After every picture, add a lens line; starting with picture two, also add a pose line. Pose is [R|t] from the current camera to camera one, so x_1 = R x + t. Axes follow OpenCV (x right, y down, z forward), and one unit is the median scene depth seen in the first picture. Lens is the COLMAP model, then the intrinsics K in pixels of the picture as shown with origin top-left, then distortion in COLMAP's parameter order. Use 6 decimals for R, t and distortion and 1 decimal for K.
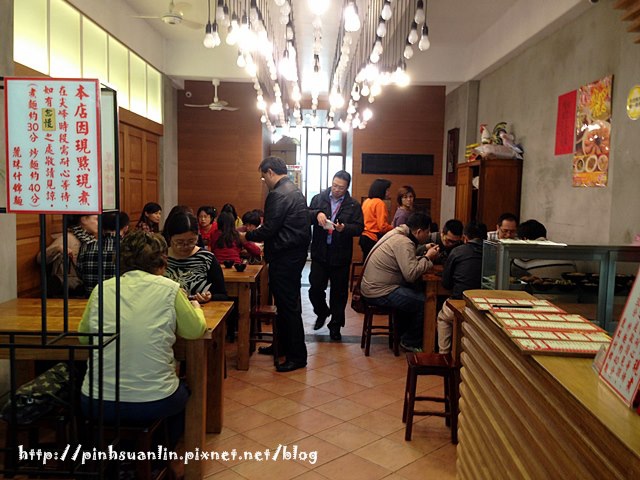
lens RADIAL K [[610.6, 0, 319.9], [0, 610.6, 241.5], [0, 0, 1]] dist [0.015361, 0.000000]
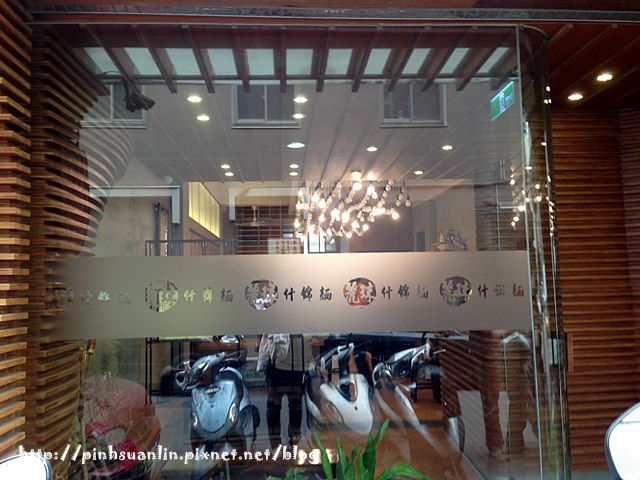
lens RADIAL K [[610.6, 0, 319.8], [0, 610.6, 239.1], [0, 0, 1]] dist [0.015361, 0.000000]
pose [[0.997330, -0.043341, 0.058772, -0.104235], [0.051896, 0.986881, -0.152880, 0.039897], [-0.051375, 0.155522, 0.986496, -0.411206]]
